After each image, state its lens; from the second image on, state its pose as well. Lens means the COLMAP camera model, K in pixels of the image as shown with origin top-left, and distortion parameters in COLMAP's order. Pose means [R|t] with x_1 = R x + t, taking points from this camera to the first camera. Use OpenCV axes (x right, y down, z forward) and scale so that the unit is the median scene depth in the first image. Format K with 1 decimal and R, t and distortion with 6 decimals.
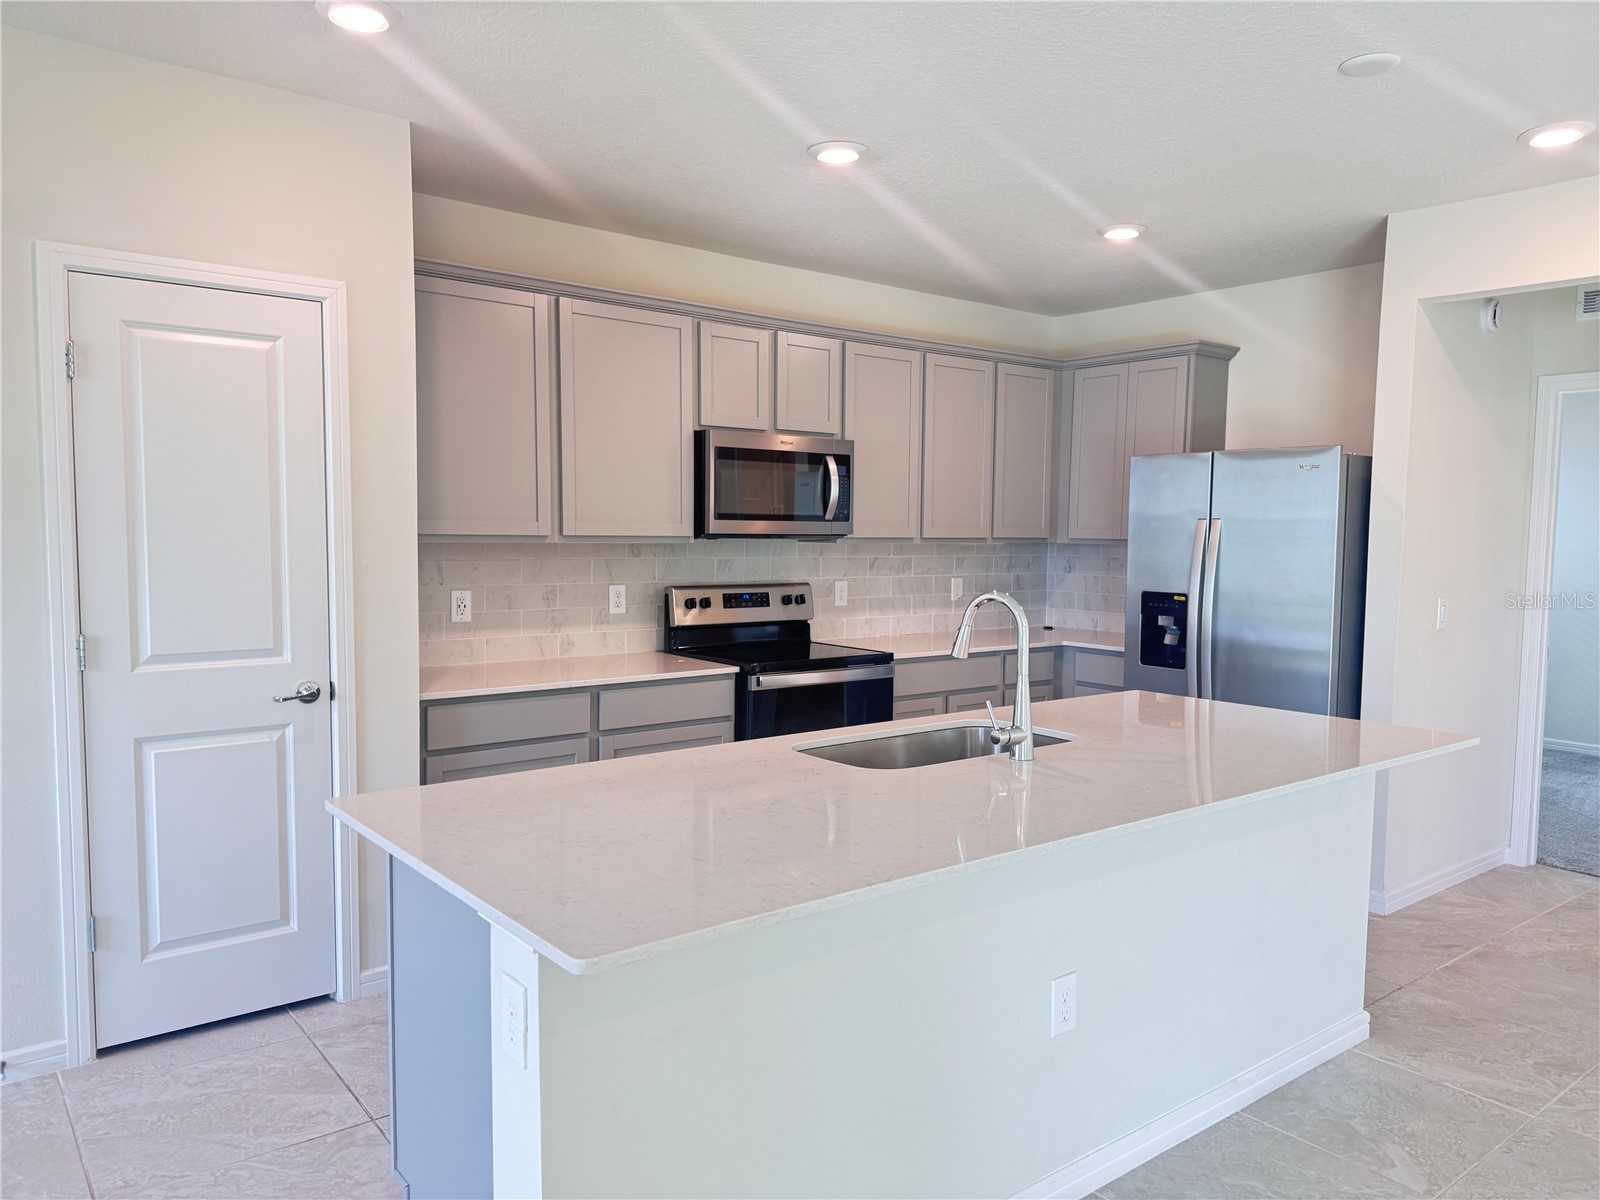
lens RADIAL K [[1114.9, 0, 797.0], [0, 1114.9, 617.8], [0, 0, 1]] dist [0.039170, -0.013720]
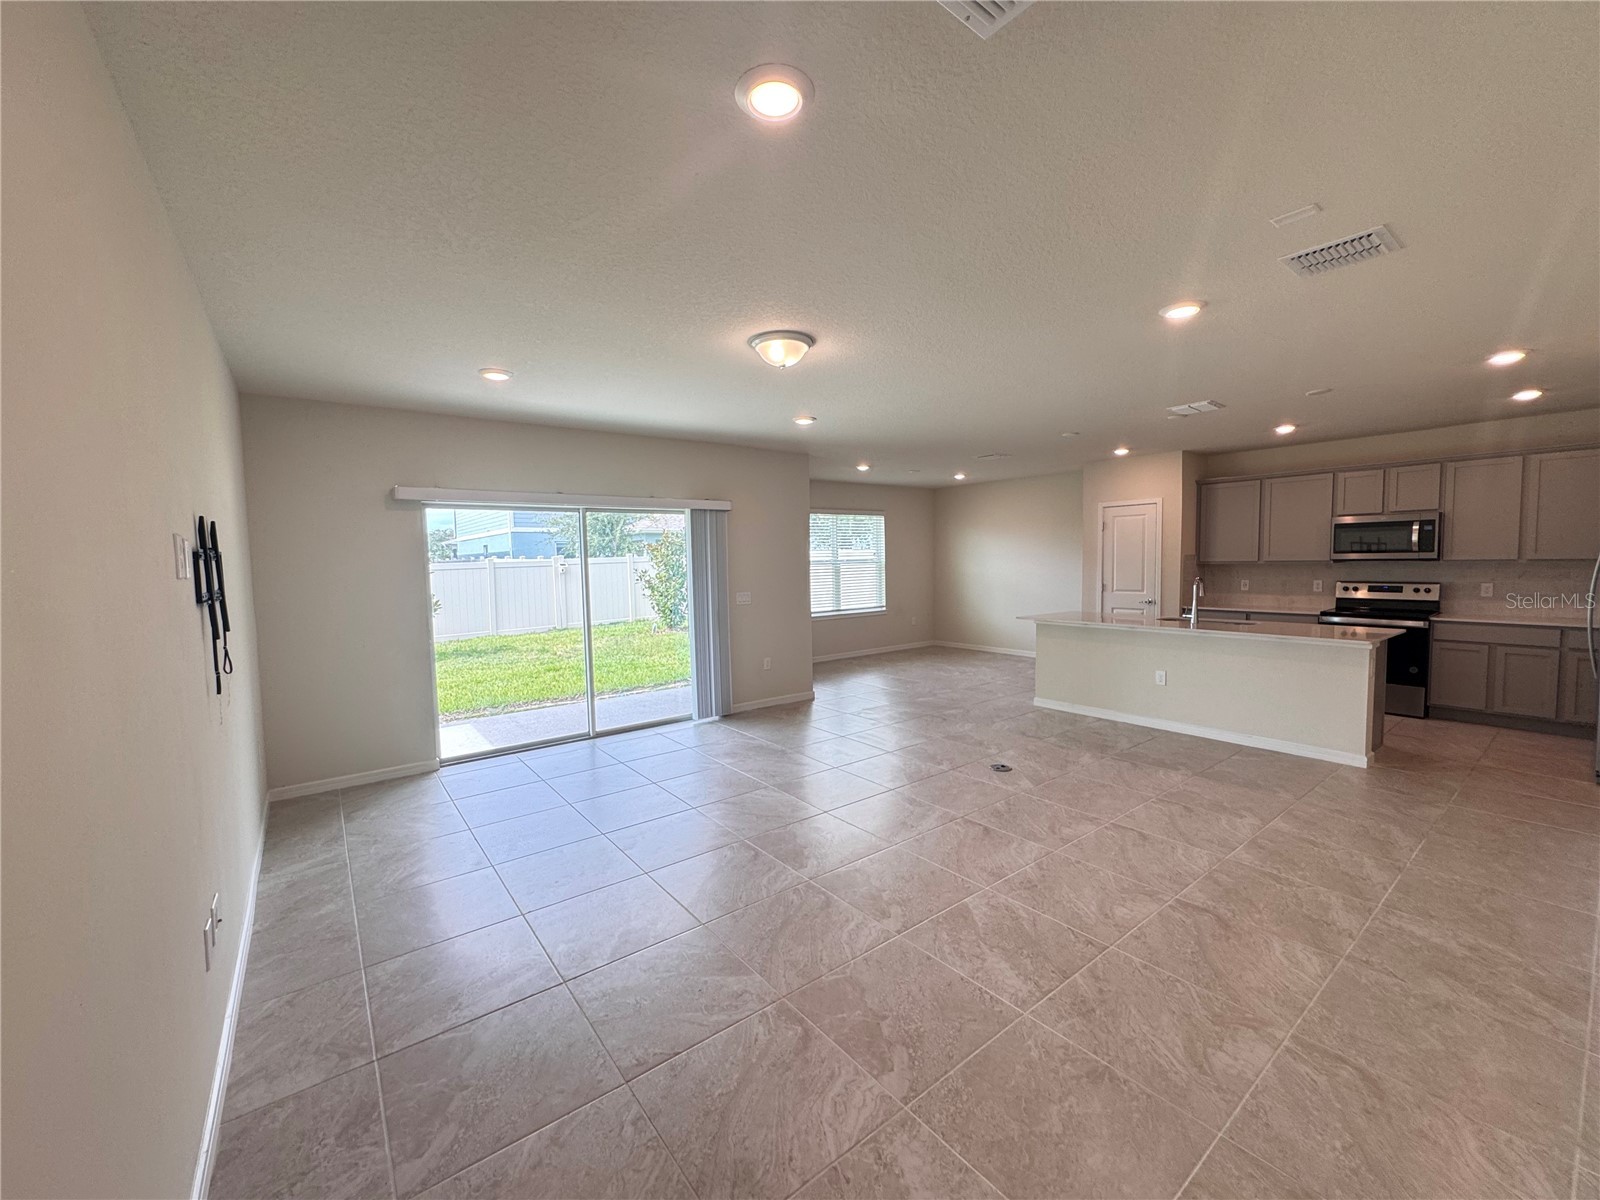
lens RADIAL K [[637.5, 0, 802.8], [0, 637.5, 601.7], [0, 0, 1]] dist [-0.003227, 0.000539]
pose [[-0.001320, 0.056096, -0.998424, 1.271716], [-0.062542, 0.996466, 0.056069, 0.011193], [0.998041, 0.062517, 0.002193, -0.155132]]
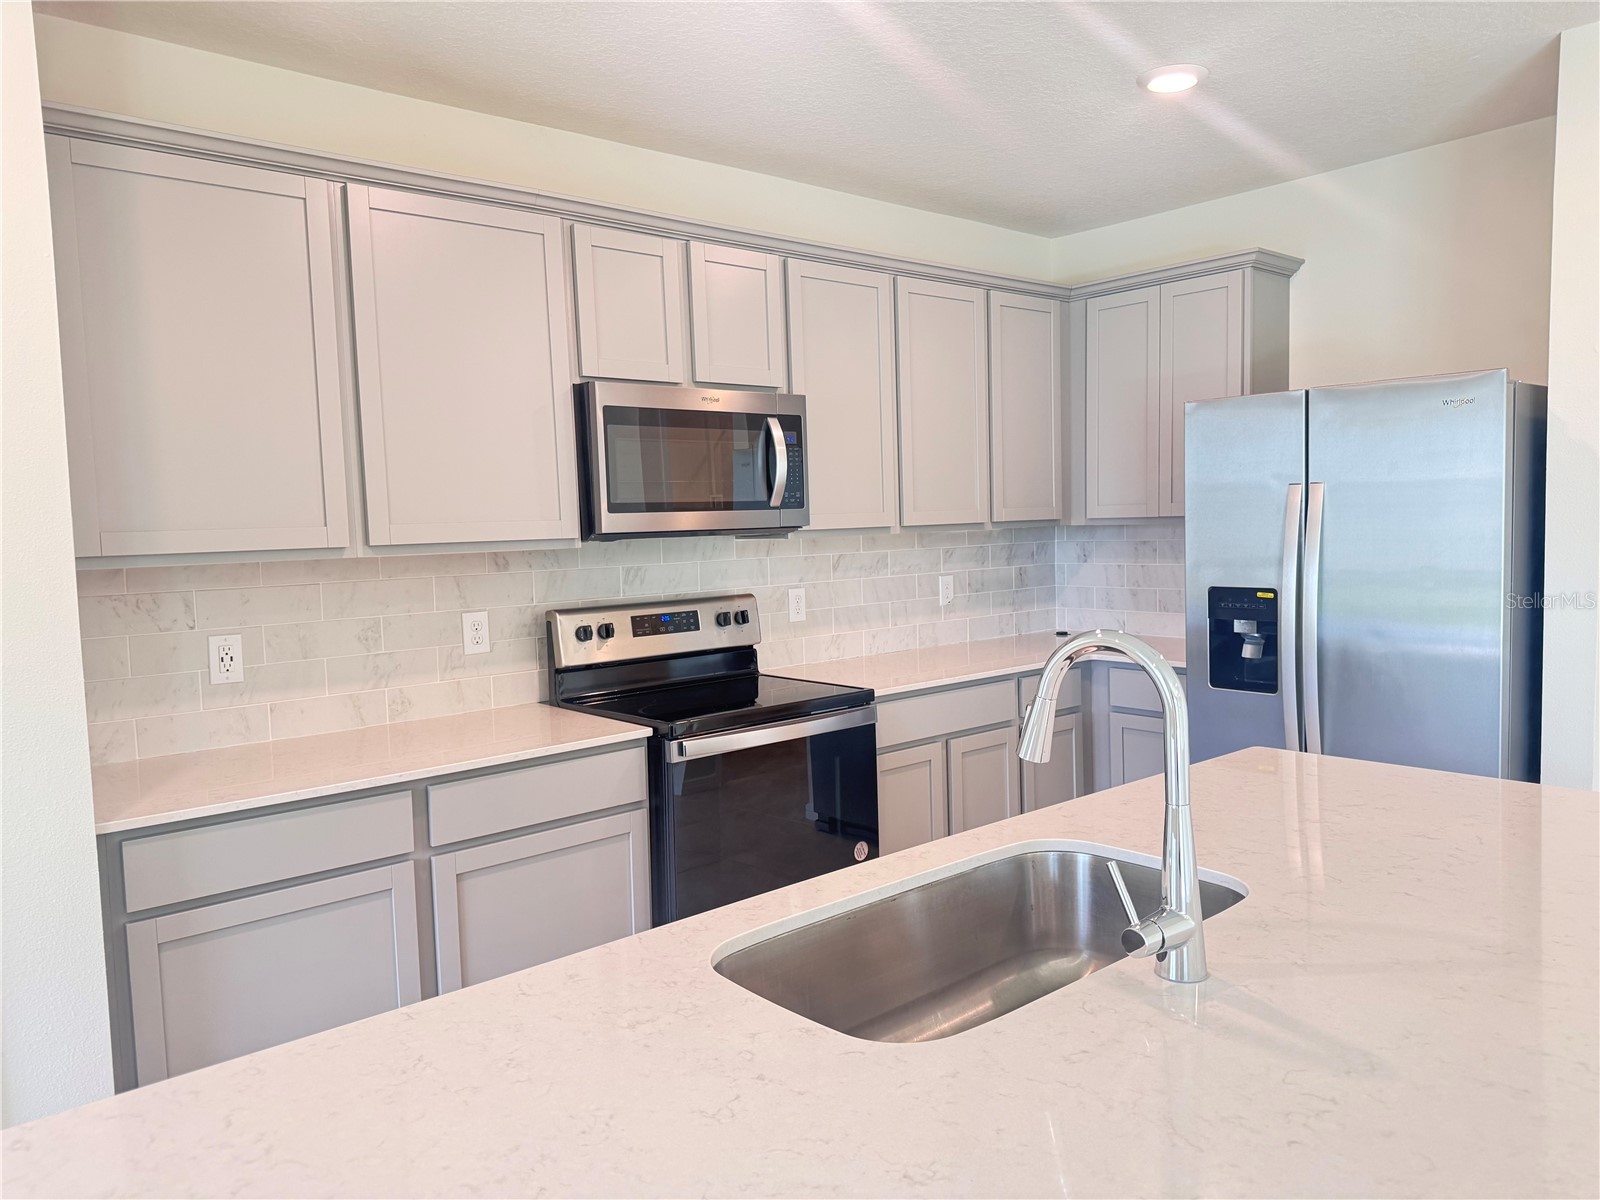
lens RADIAL K [[1114.9, 0, 812.3], [0, 1114.9, 601.3], [0, 0, 1]] dist [0.039170, -0.013720]
pose [[0.997585, -0.045512, 0.052473, 0.012226], [0.045866, 0.998932, -0.005554, -0.022795], [-0.052164, 0.007948, 0.998607, 0.293237]]
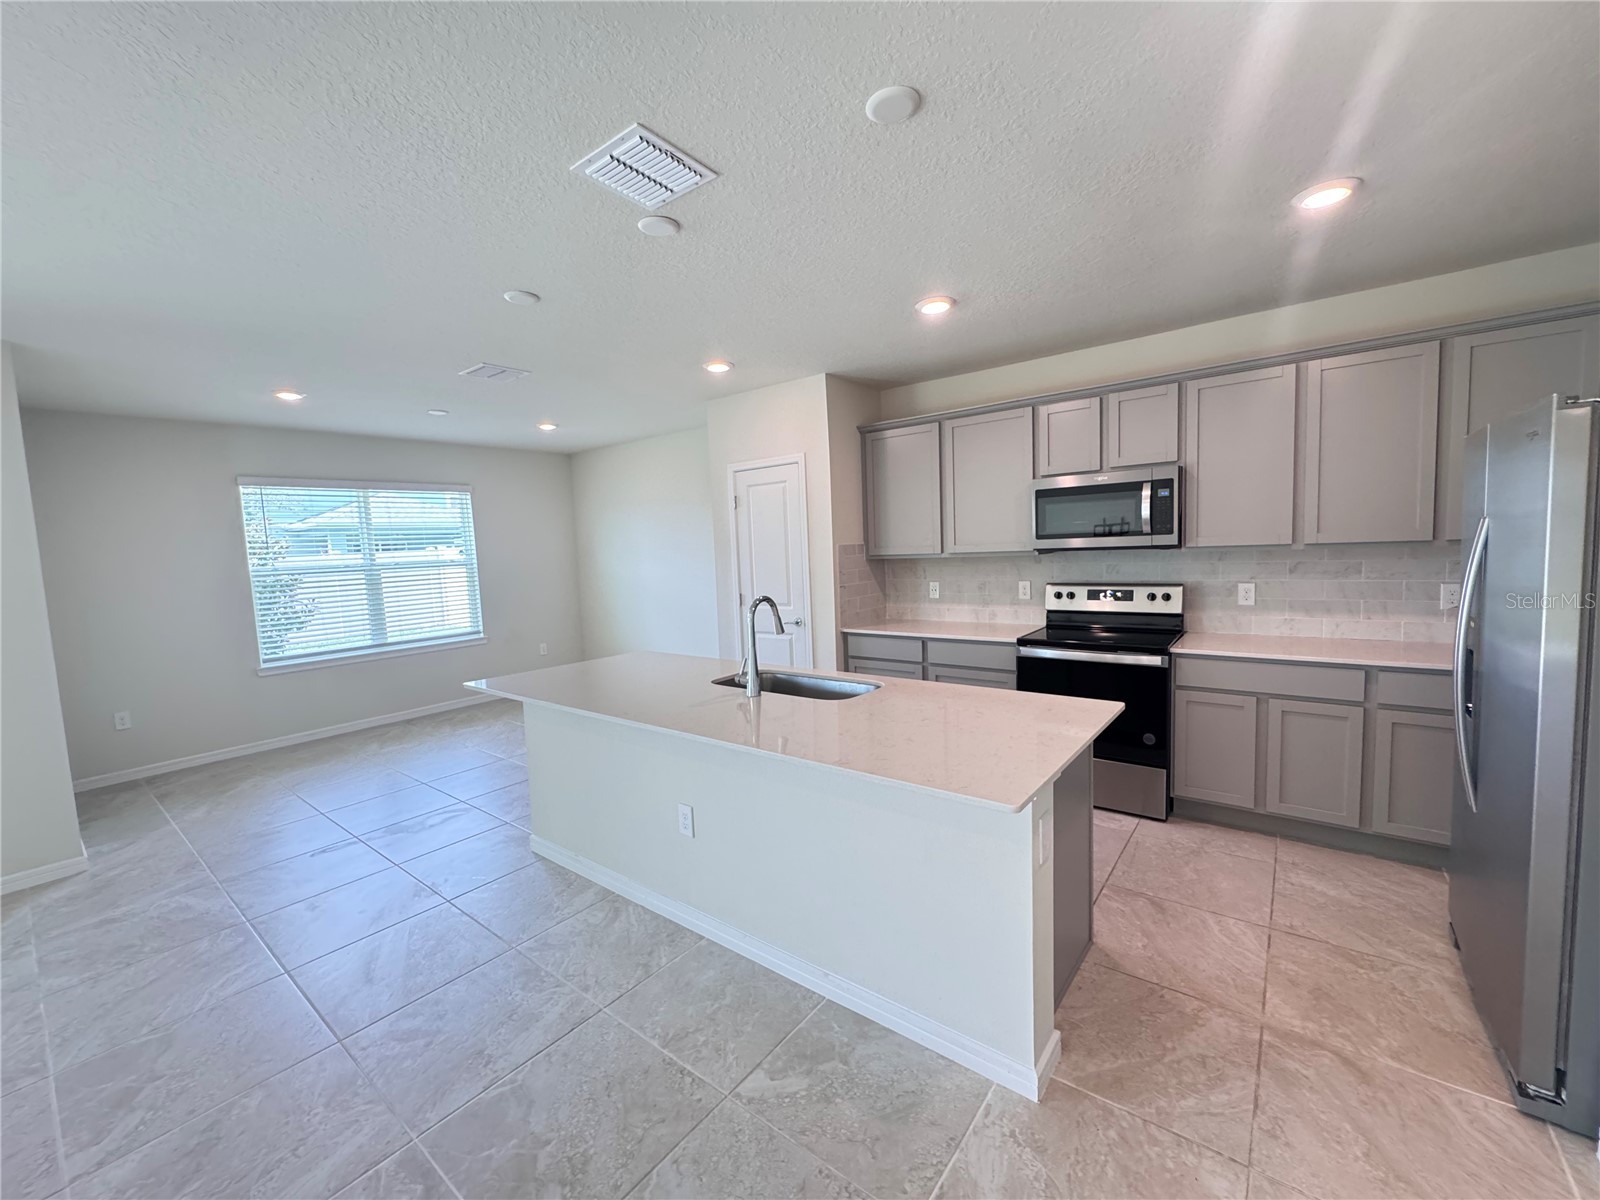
lens RADIAL K [[637.5, 0, 802.2], [0, 637.5, 603.3], [0, 0, 1]] dist [-0.003227, 0.000539]
pose [[0.245192, 0.067422, -0.967127, 0.645426], [-0.033940, 0.997564, 0.060939, -0.042701], [0.968880, 0.017882, 0.246883, 0.468092]]
